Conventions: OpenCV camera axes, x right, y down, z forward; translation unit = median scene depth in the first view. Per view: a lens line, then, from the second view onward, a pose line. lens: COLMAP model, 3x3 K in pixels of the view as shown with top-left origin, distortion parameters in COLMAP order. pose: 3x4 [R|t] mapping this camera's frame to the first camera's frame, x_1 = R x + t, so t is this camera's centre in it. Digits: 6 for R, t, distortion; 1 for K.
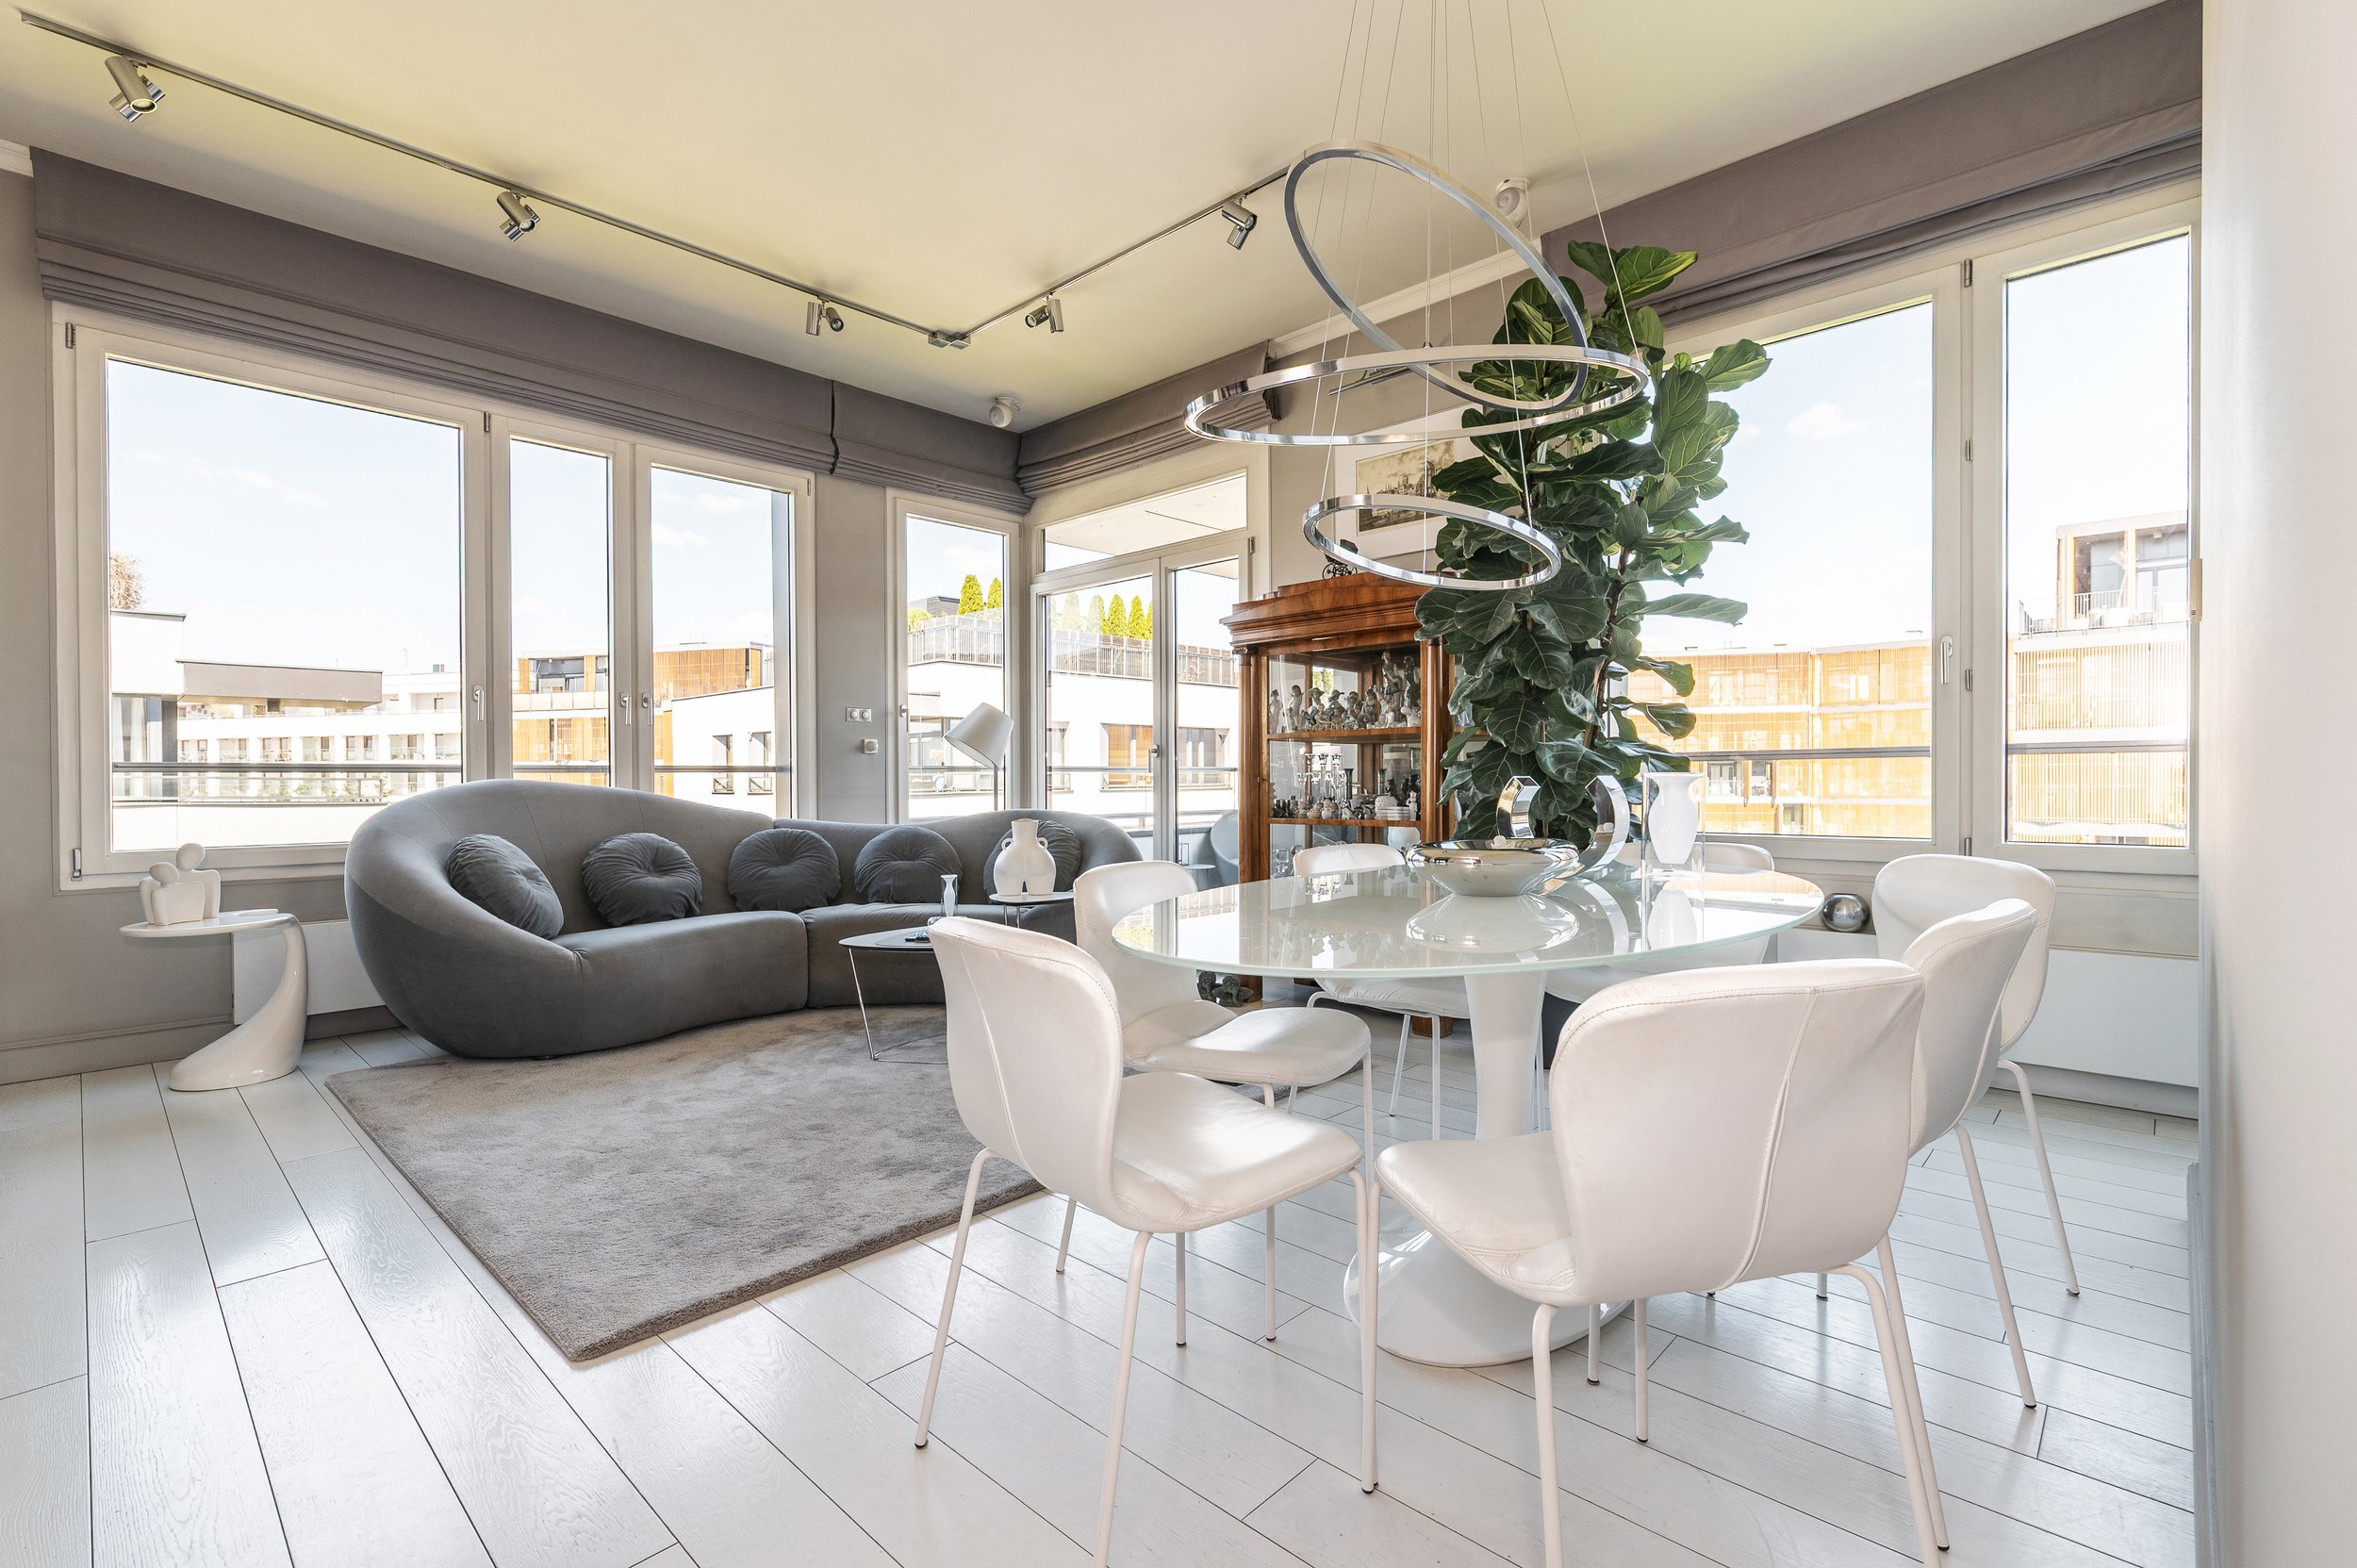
lens RADIAL K [[1025.0, 0, 1182.5], [0, 1025.0, 786.7], [0, 0, 1]] dist [0.009202, -0.000032]
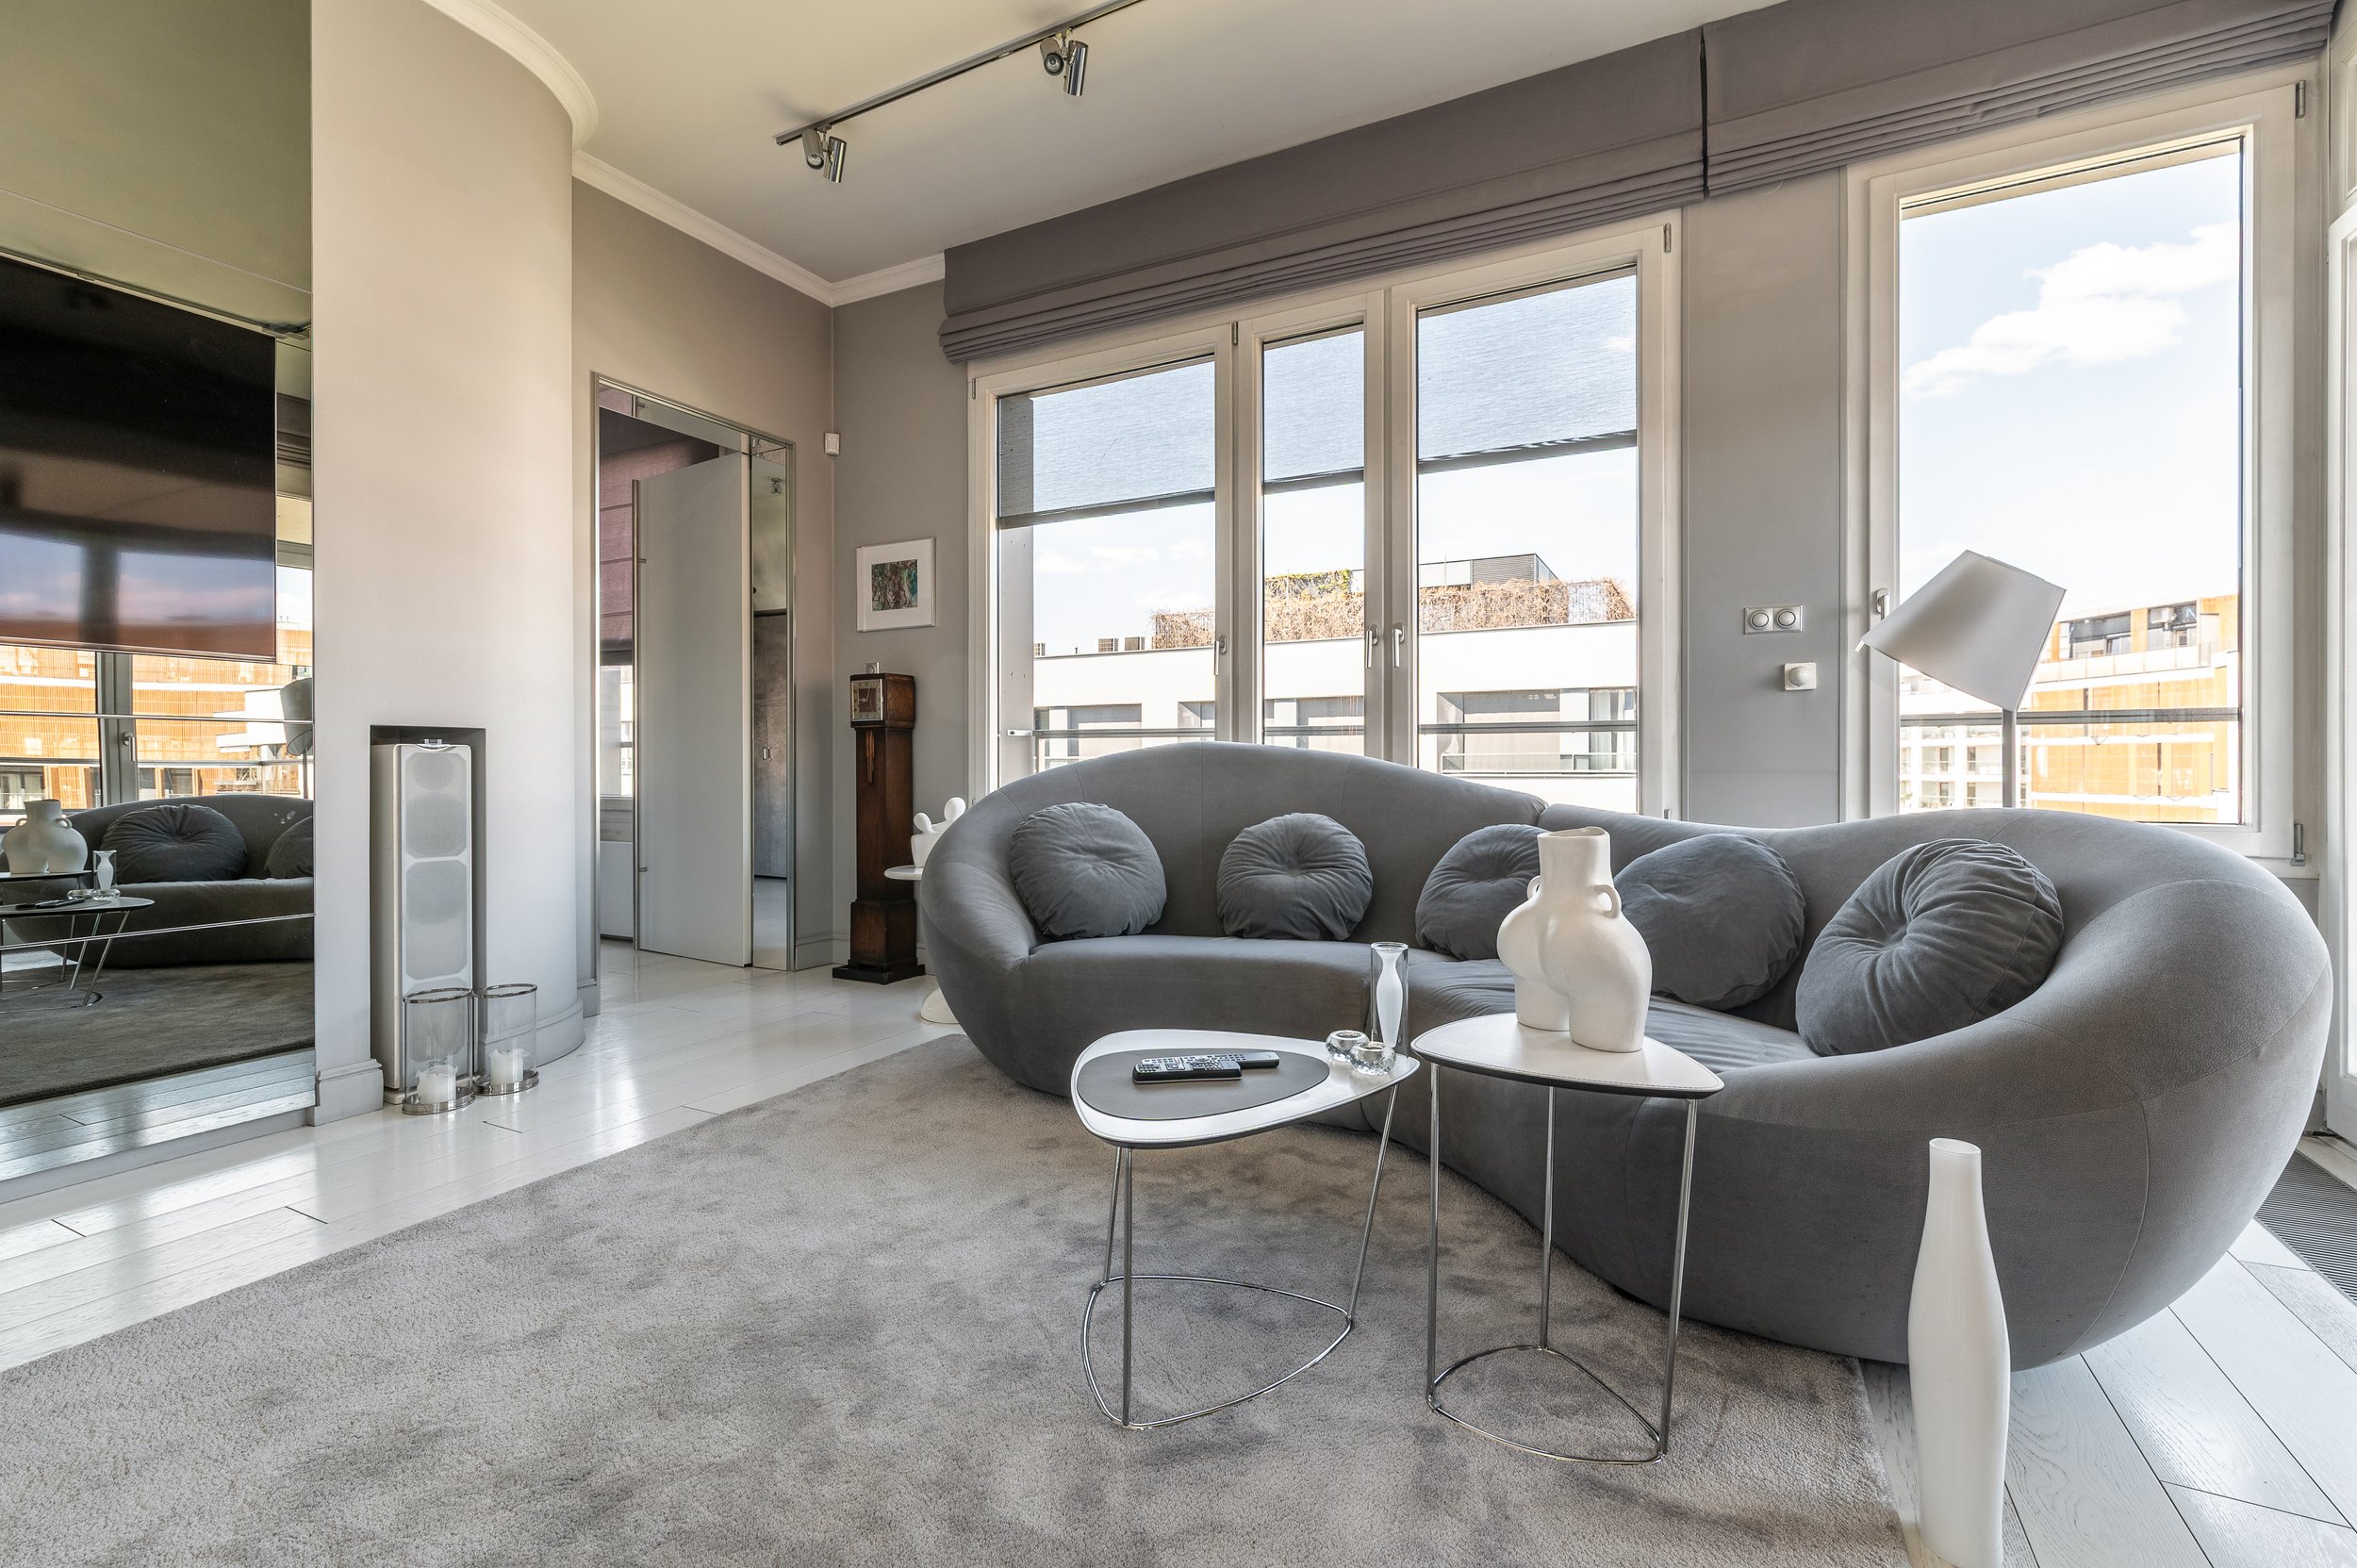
lens RADIAL K [[1025.0, 0, 1180.5], [0, 1025.0, 785.3], [0, 0, 1]] dist [0.009202, -0.000032]
pose [[0.298282, 0.021434, -0.954237, 0.118816], [-0.002168, 0.999760, 0.021779, 0.006493], [0.954475, -0.004428, 0.298257, 0.560427]]
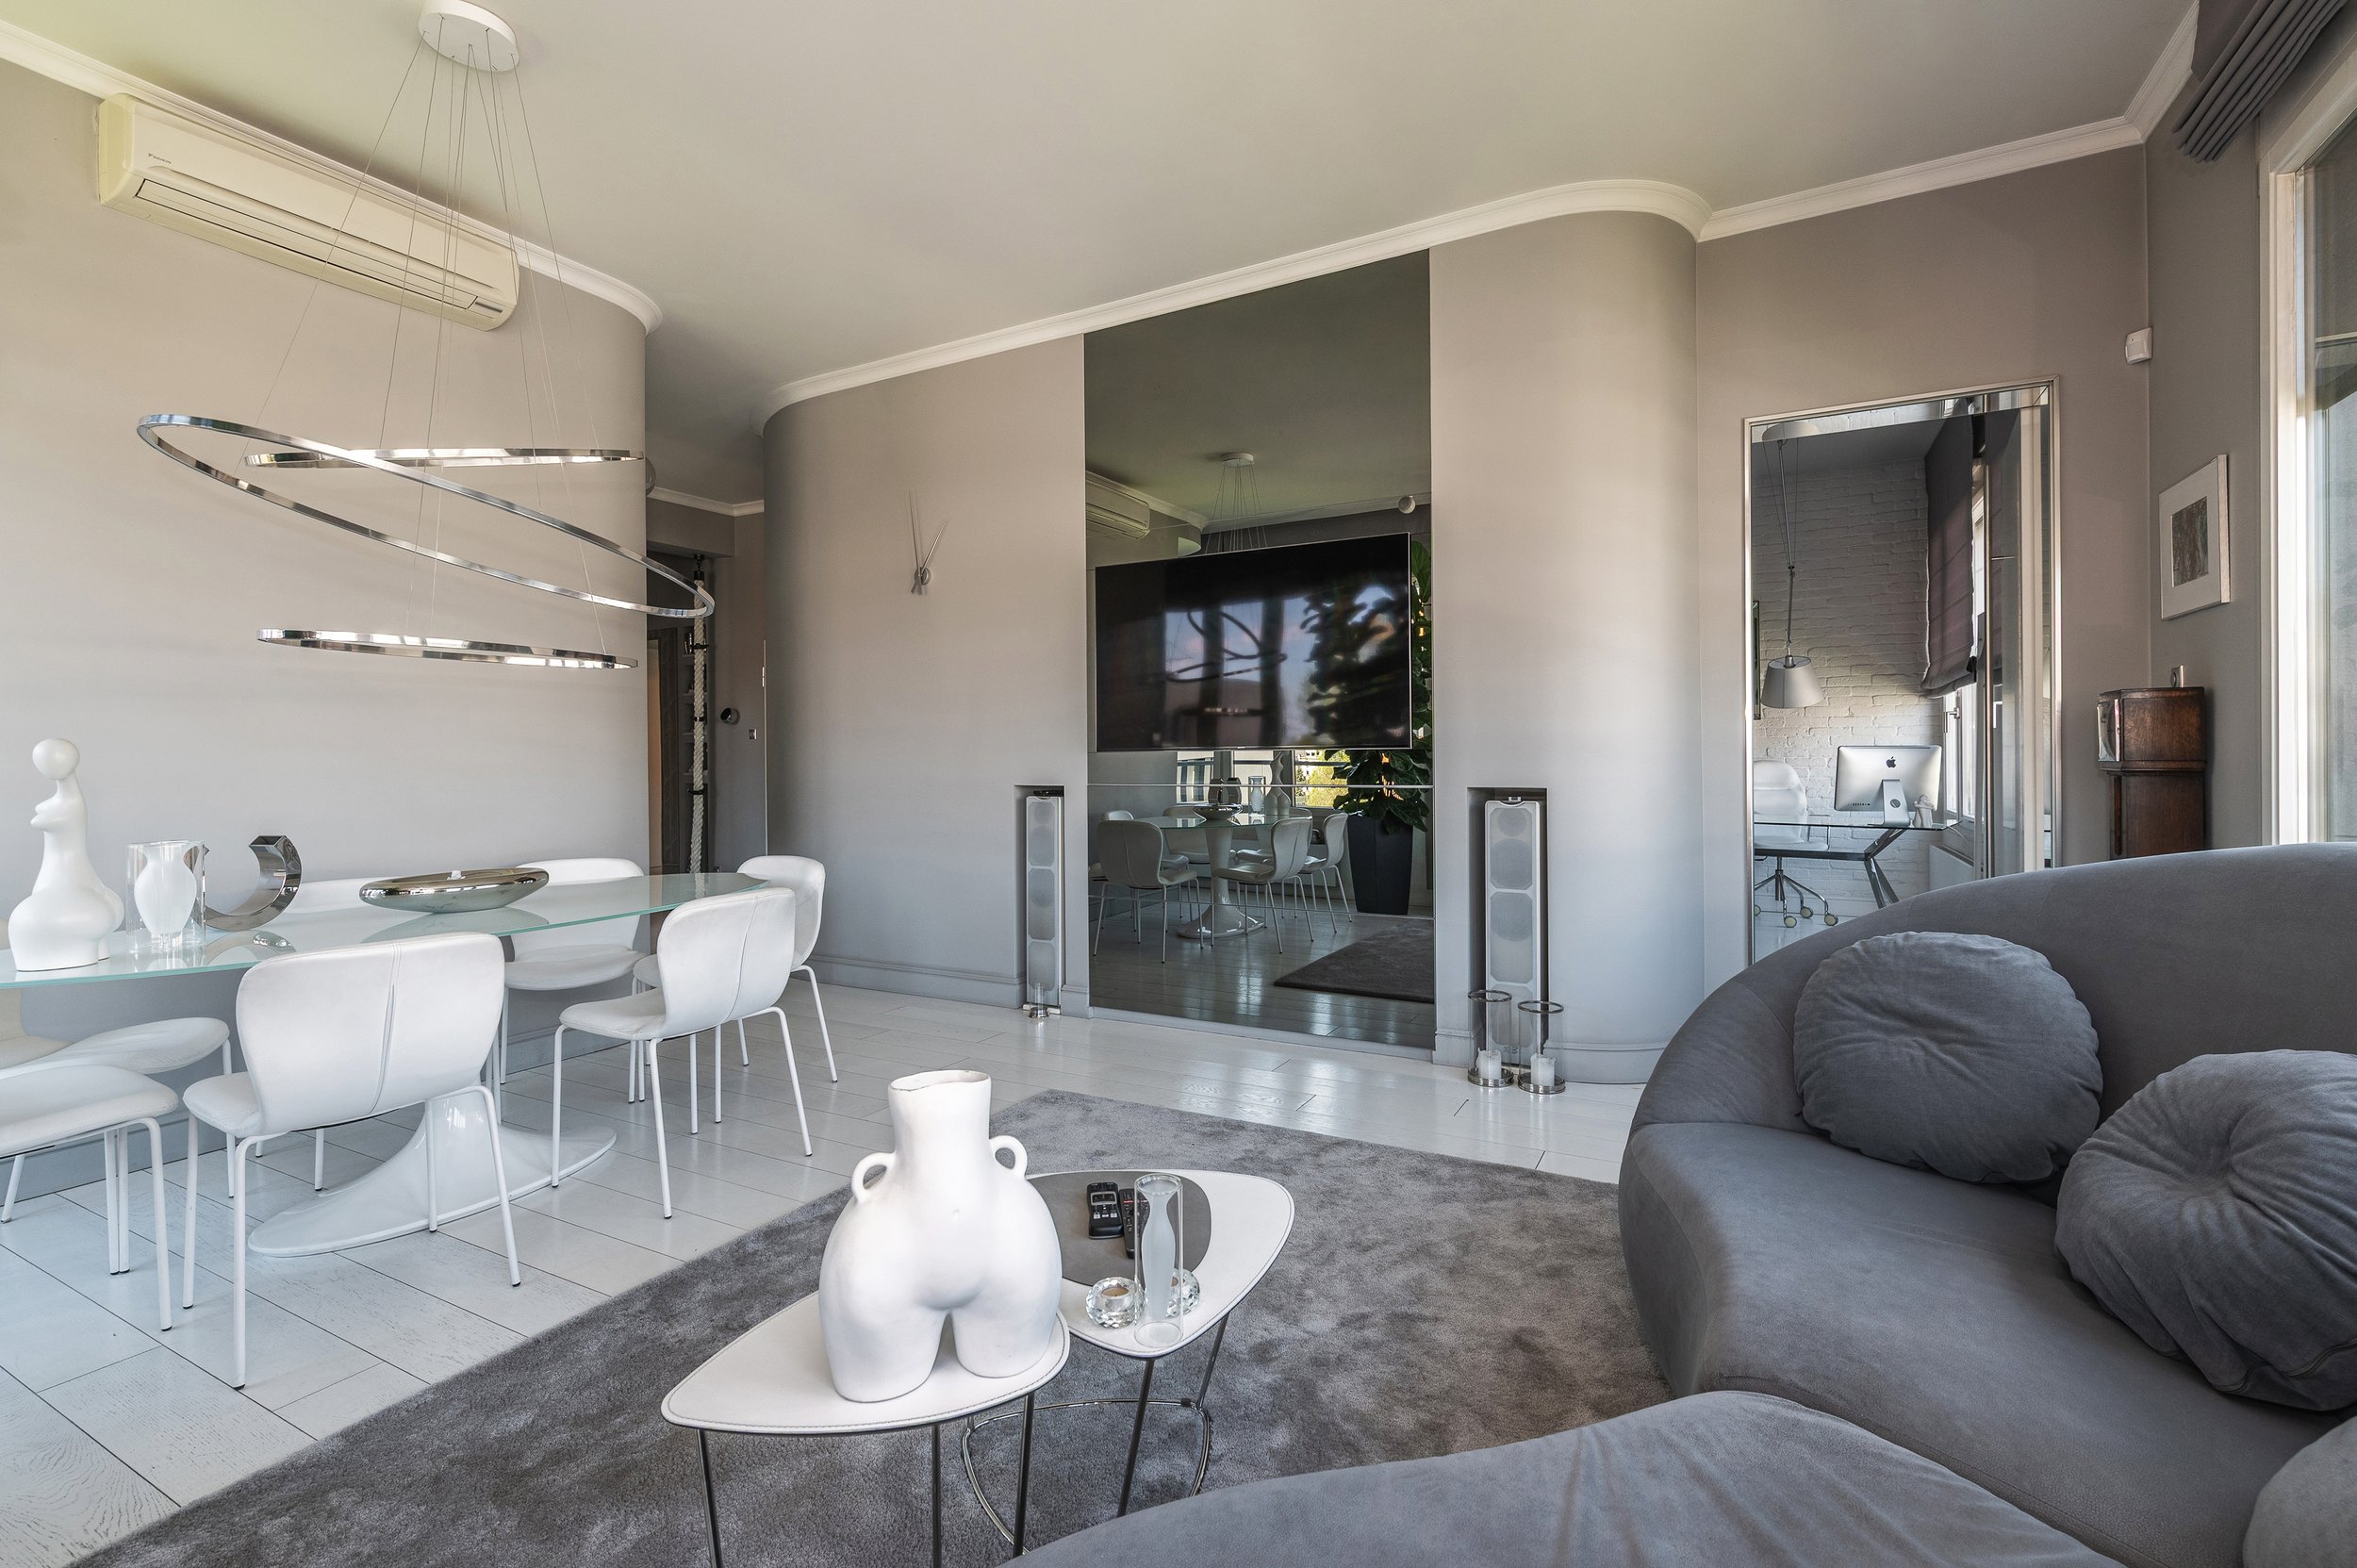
lens RADIAL K [[1025.0, 0, 1183.0], [0, 1025.0, 769.7], [0, 0, 1]] dist [0.009202, -0.000032]
pose [[-0.958664, 0.017501, -0.284003, -0.101528], [0.014741, 0.999821, 0.011852, -0.034530], [0.284160, 0.007176, -0.958750, 0.940295]]
